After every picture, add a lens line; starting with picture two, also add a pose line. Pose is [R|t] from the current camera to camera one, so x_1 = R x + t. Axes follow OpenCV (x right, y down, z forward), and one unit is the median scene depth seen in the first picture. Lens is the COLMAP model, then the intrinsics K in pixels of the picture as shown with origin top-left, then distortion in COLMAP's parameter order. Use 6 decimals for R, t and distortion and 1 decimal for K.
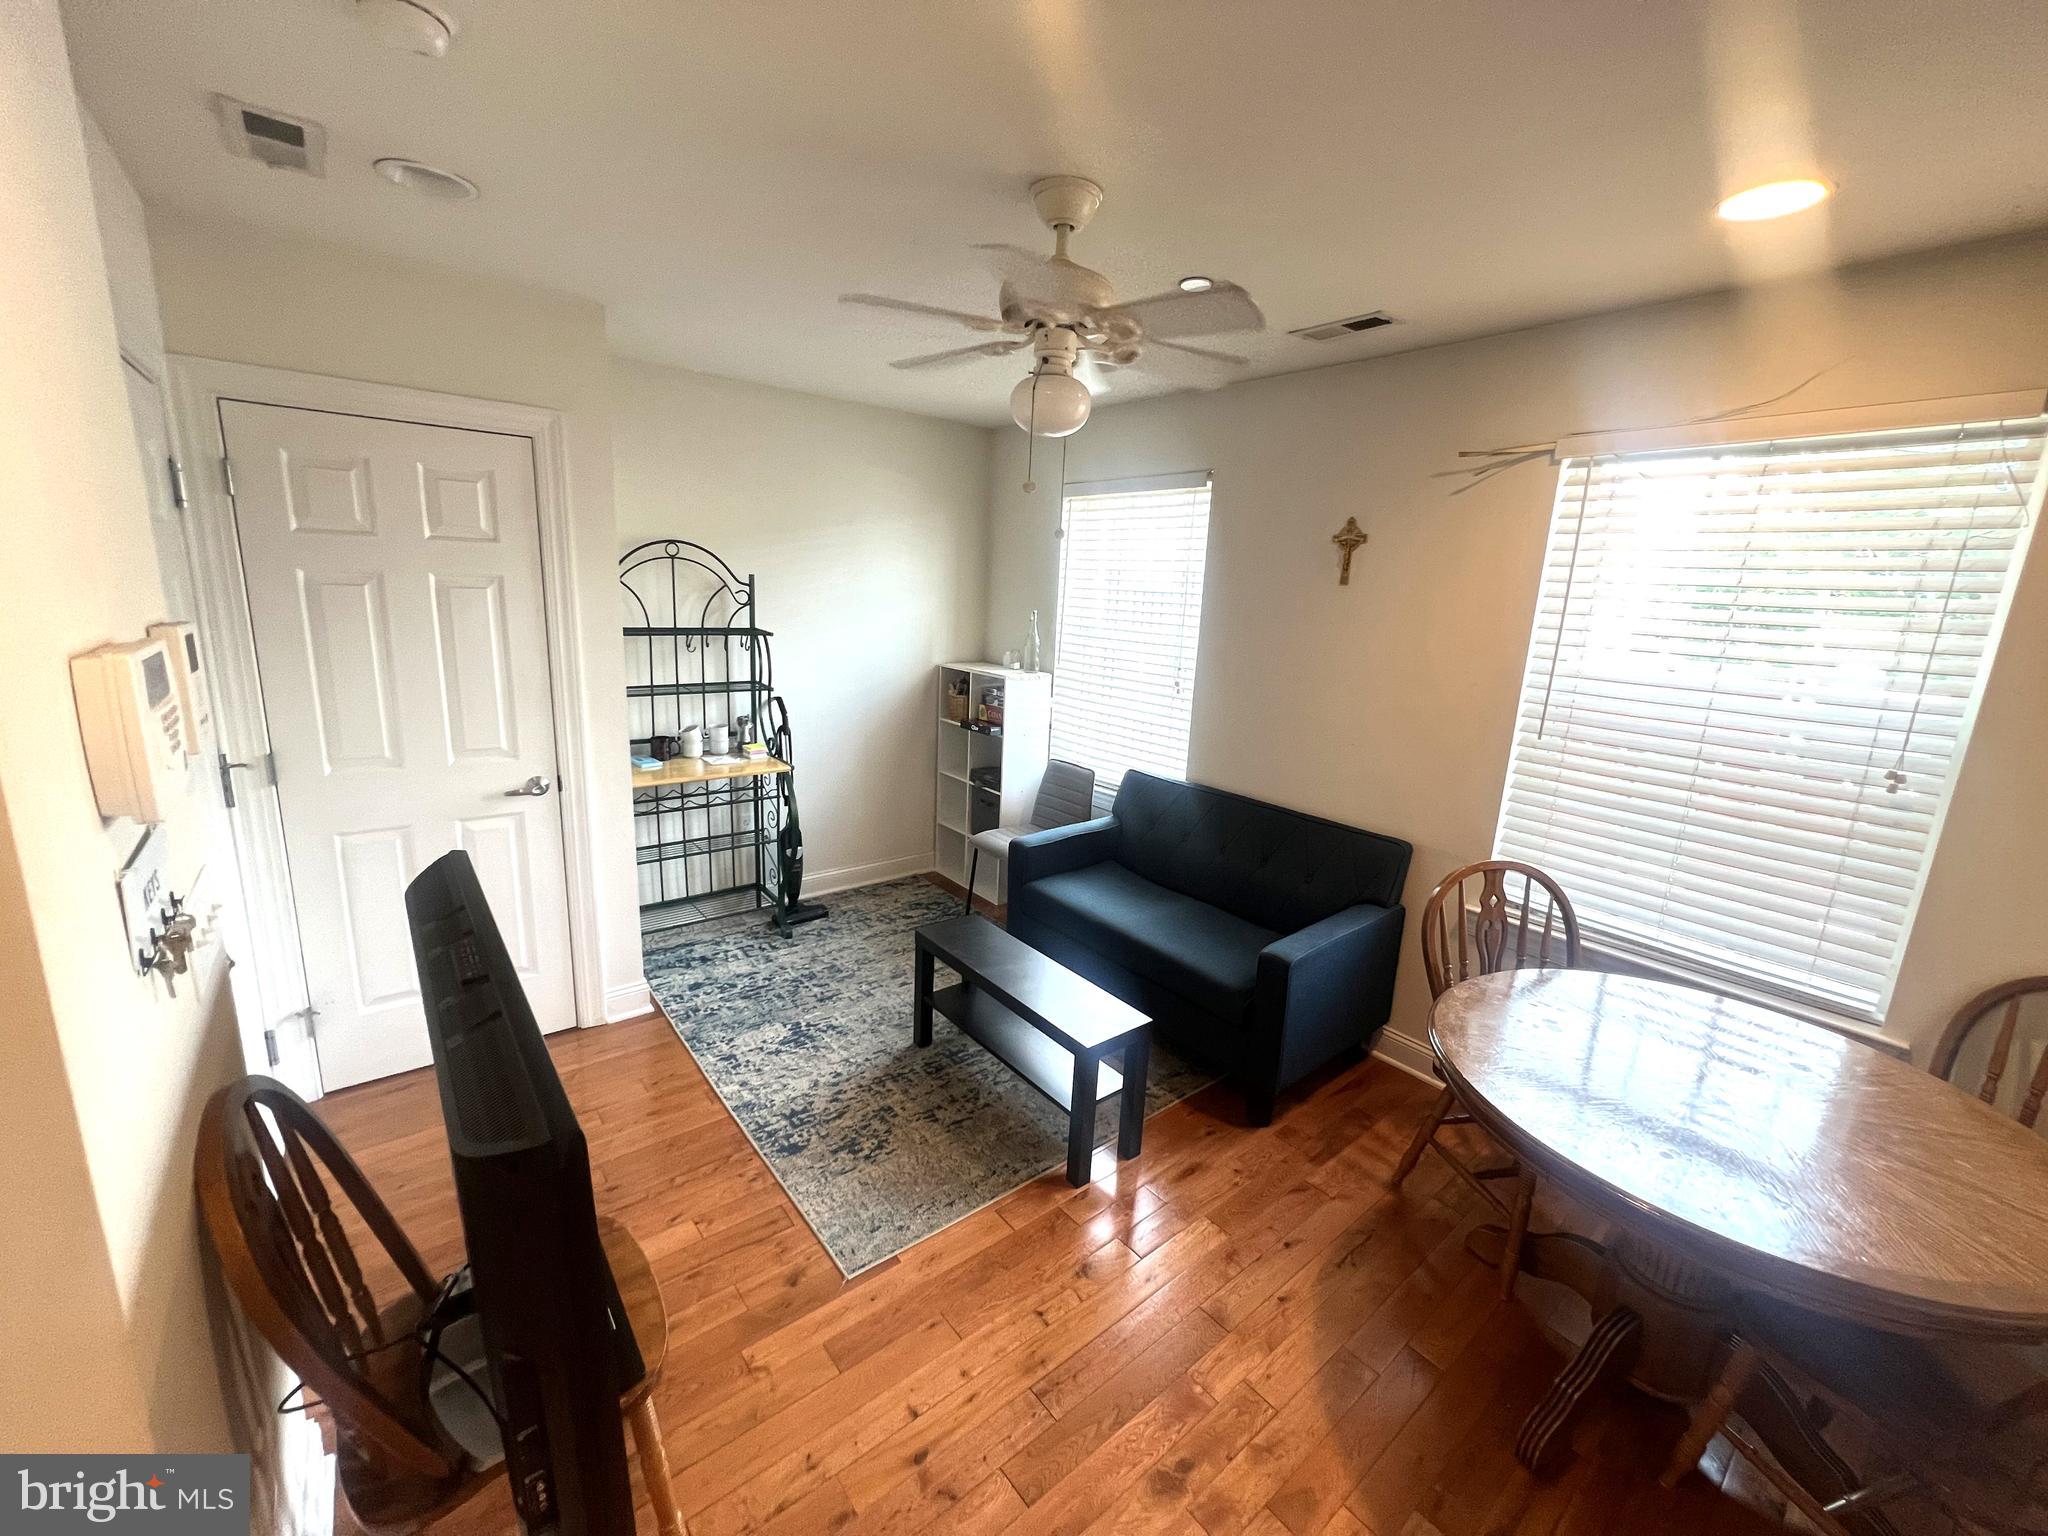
lens RADIAL K [[819.3, 0, 1020.7], [0, 819.3, 764.3], [0, 0, 1]] dist [-0.002904, 0.000156]
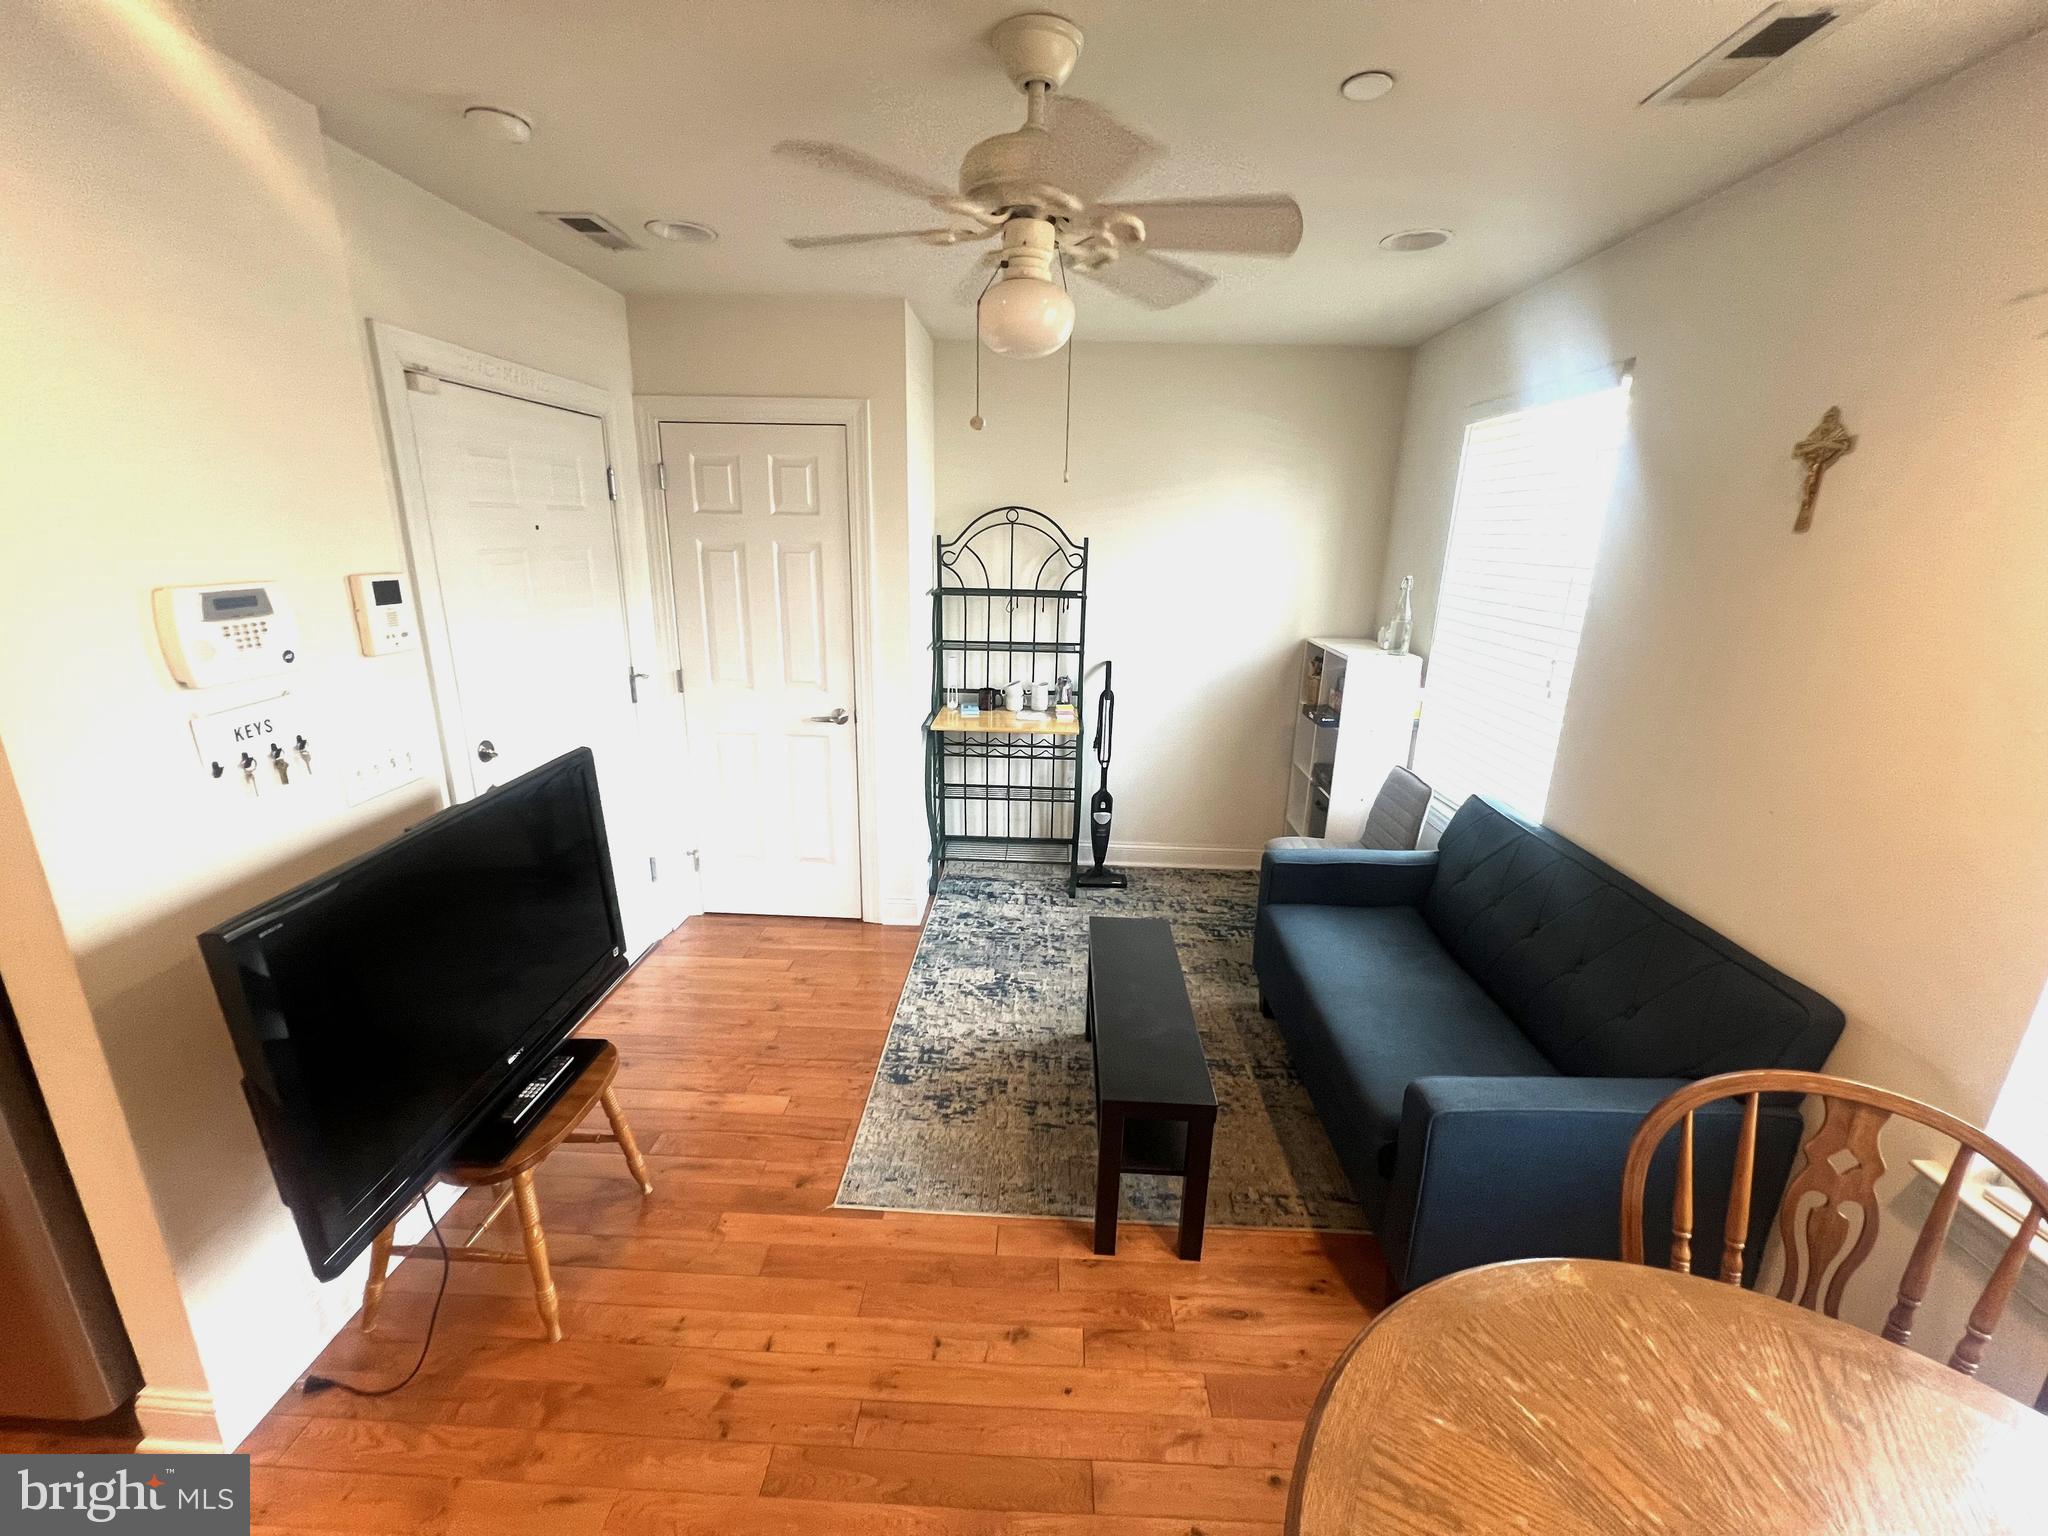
lens RADIAL K [[819.3, 0, 1020.7], [0, 819.3, 764.3], [0, 0, 1]] dist [-0.002904, 0.000156]
pose [[0.752003, 0.154366, -0.640830, 0.372462], [-0.129823, 0.987835, 0.085610, -0.038800], [0.646249, 0.018815, 0.762895, 0.223804]]
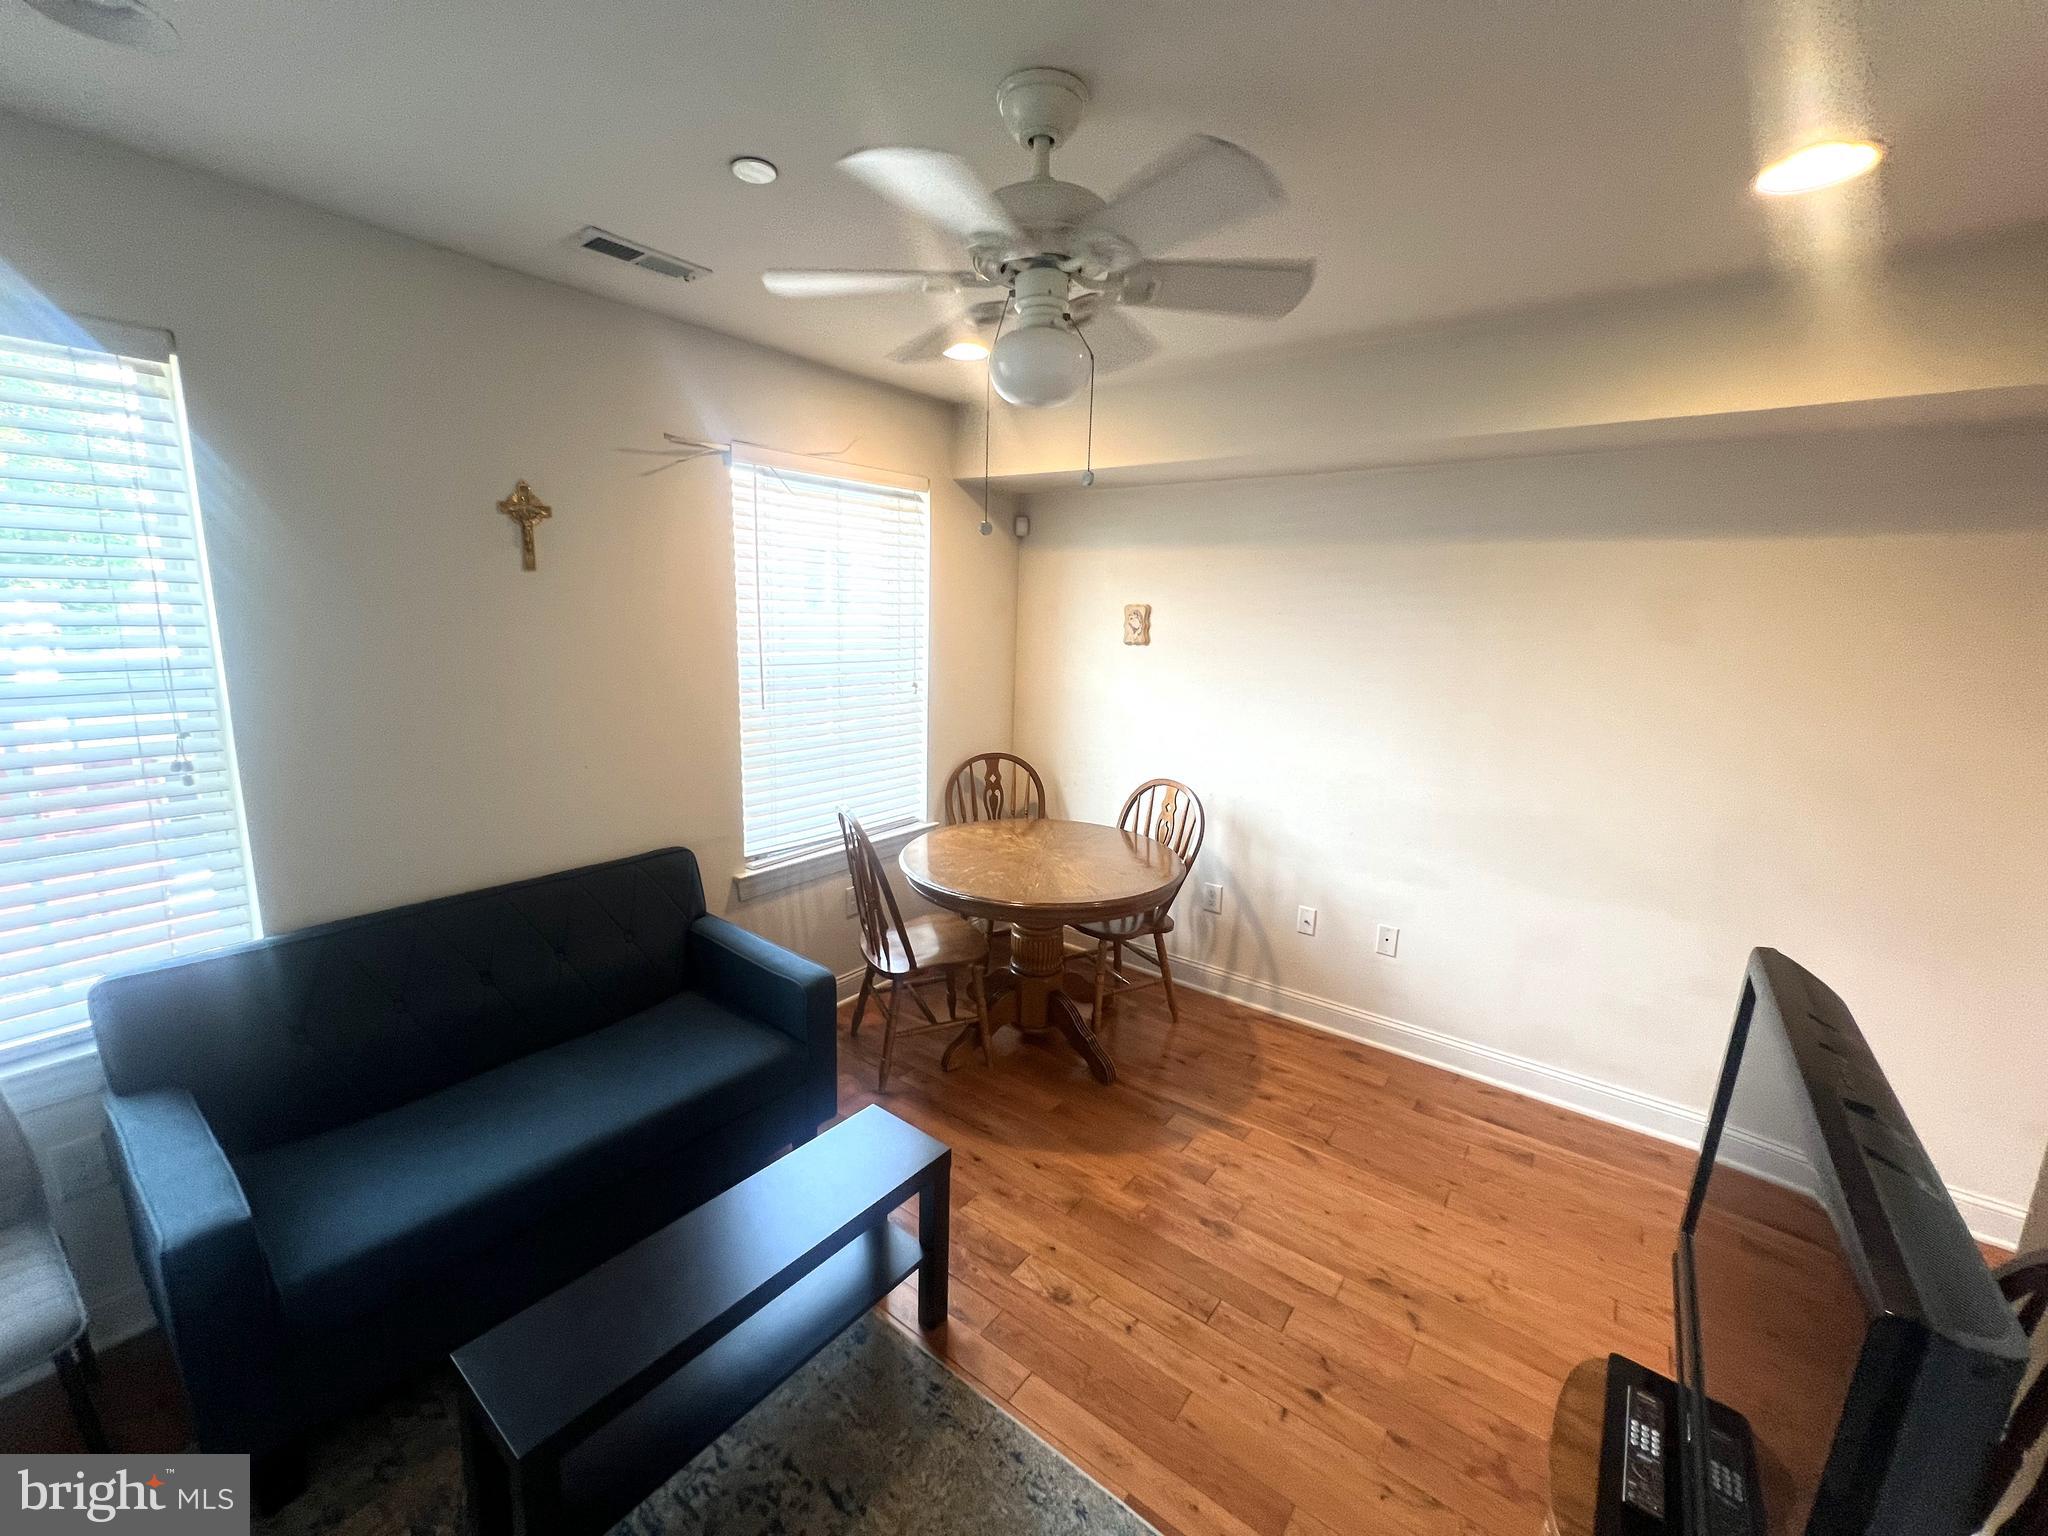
lens RADIAL K [[819.3, 0, 1020.7], [0, 819.3, 764.3], [0, 0, 1]] dist [-0.002904, 0.000156]
pose [[-0.236882, -0.228188, 0.944361, -0.467558], [0.175908, 0.945886, 0.272682, -0.174464], [-0.955481, 0.230714, -0.183923, 0.738318]]
